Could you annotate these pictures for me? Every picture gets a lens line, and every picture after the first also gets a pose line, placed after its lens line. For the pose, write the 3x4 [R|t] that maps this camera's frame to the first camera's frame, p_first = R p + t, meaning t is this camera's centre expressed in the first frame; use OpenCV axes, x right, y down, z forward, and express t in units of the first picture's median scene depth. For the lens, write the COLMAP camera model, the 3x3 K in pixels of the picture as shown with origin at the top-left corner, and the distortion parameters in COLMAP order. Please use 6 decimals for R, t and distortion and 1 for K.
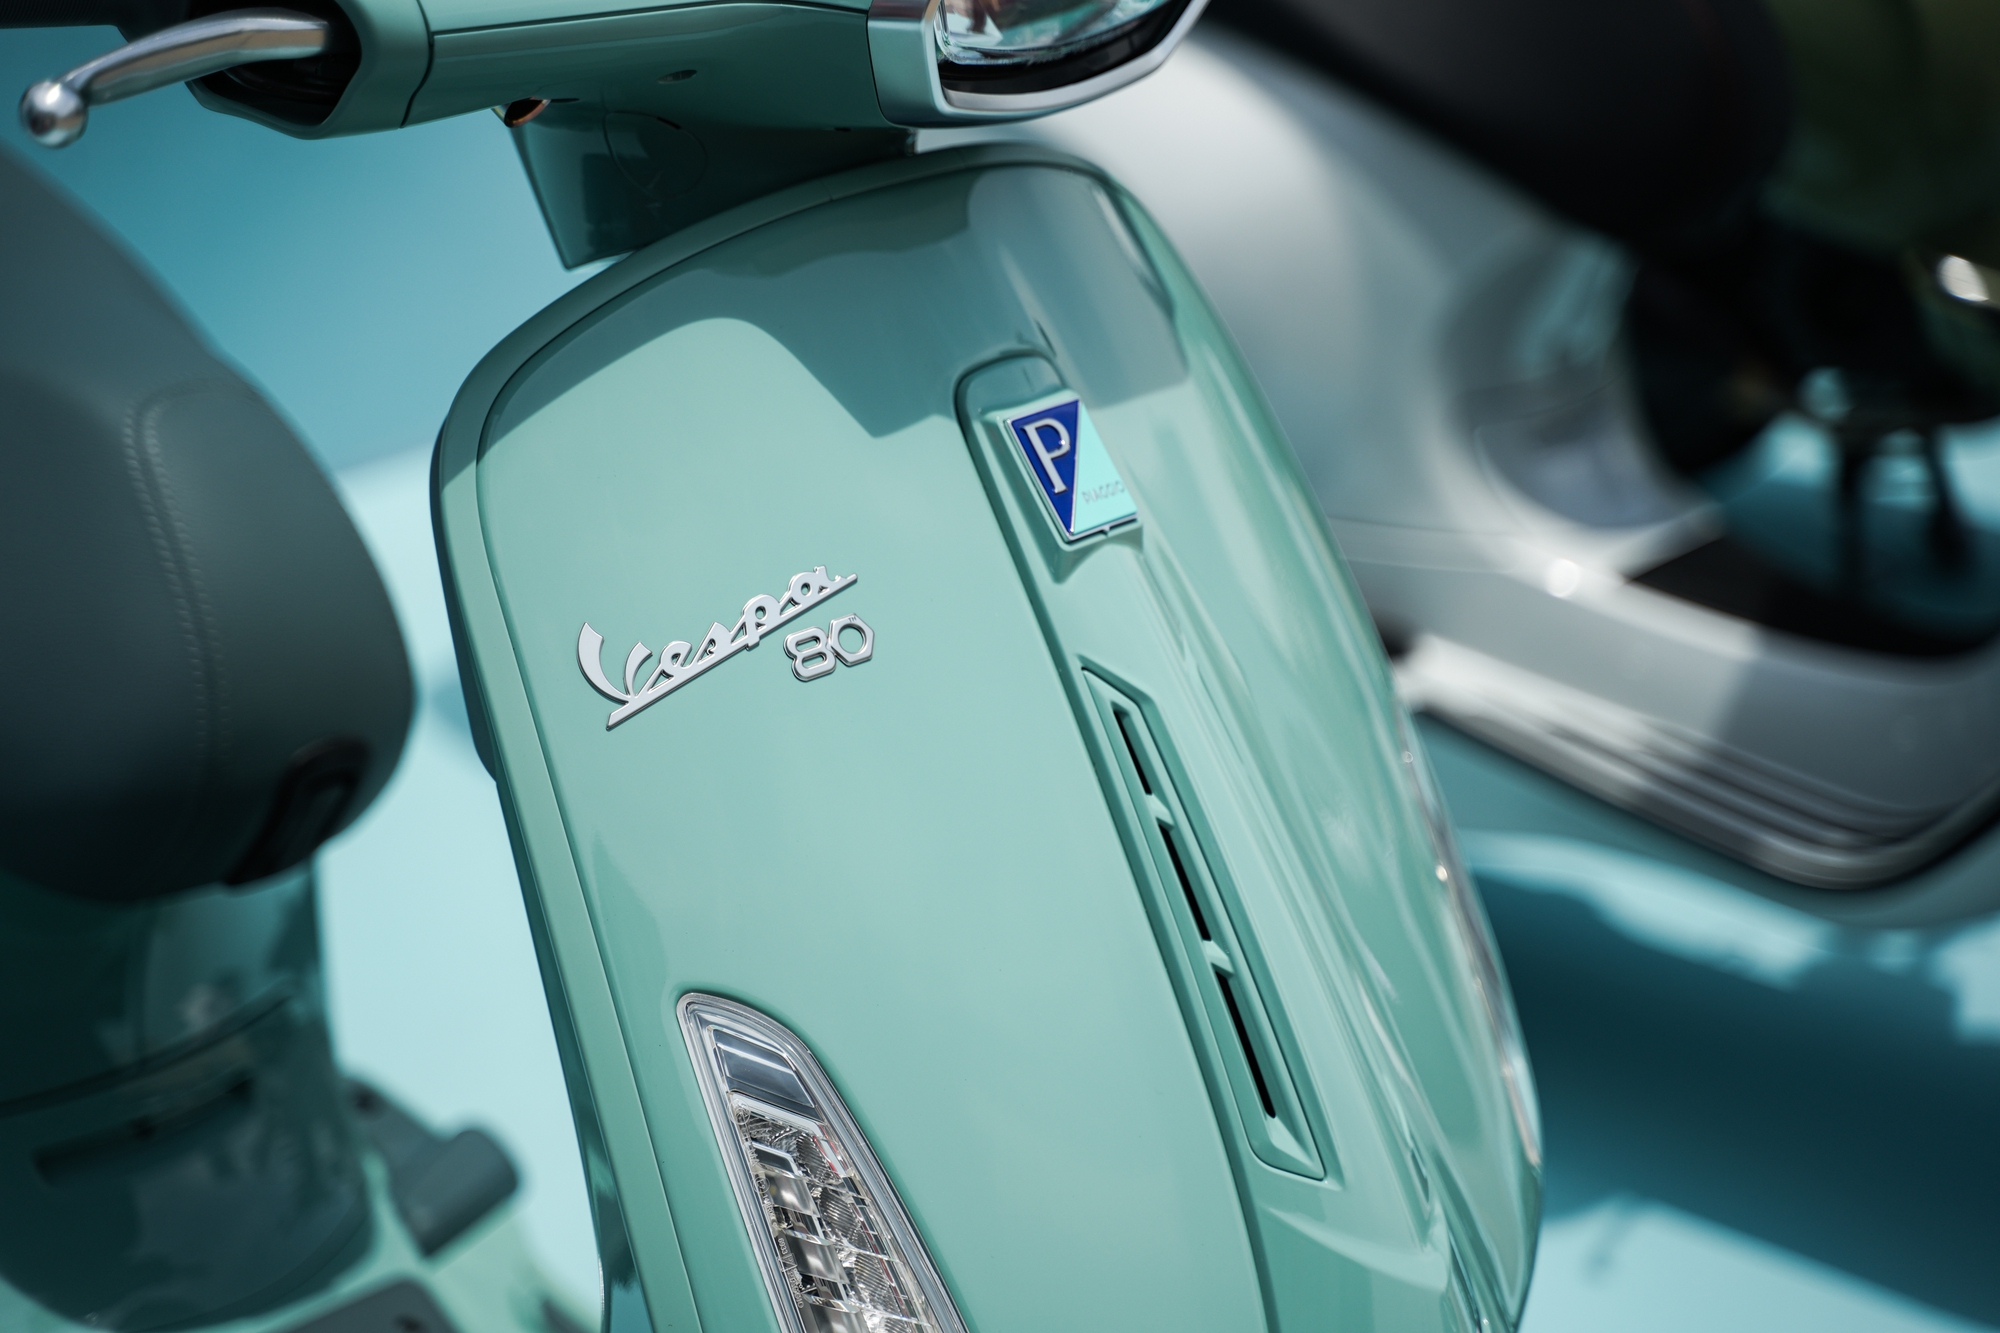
lens RADIAL K [[4233.6, 0, 1000.0], [0, 4233.6, 666.5], [0, 0, 1]] dist [0.476252, -0.075699]
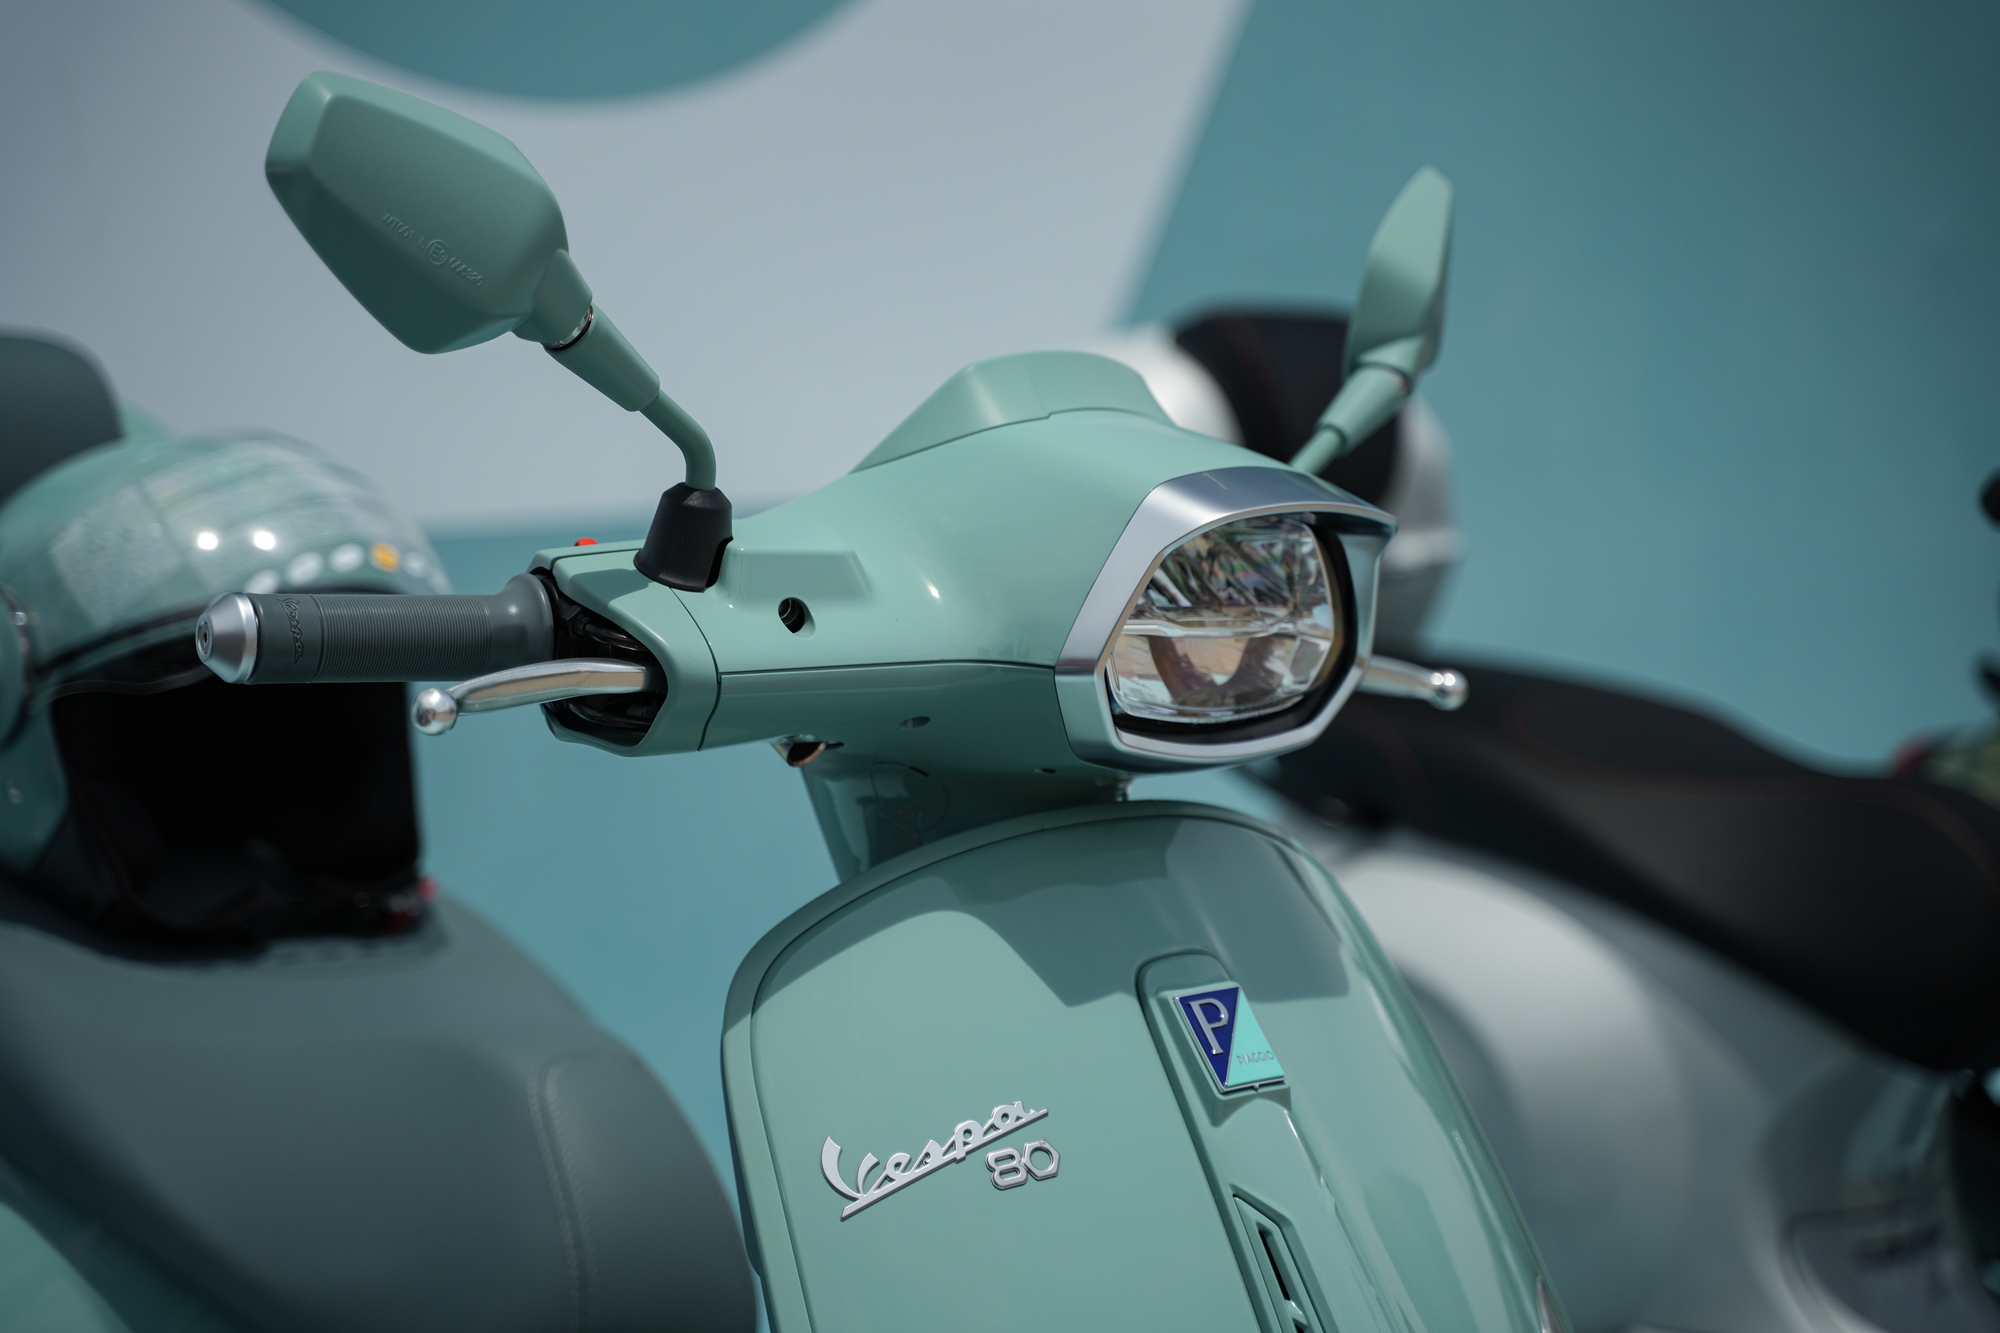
lens RADIAL K [[4233.6, 0, 1000.0], [0, 4233.6, 666.5], [0, 0, 1]] dist [0.476252, -0.075699]
pose [[0.991256, -0.010181, -0.131559, 0.118071], [-0.021980, 0.970348, -0.240709, 0.152990], [0.130109, 0.241496, 0.961640, -0.243582]]
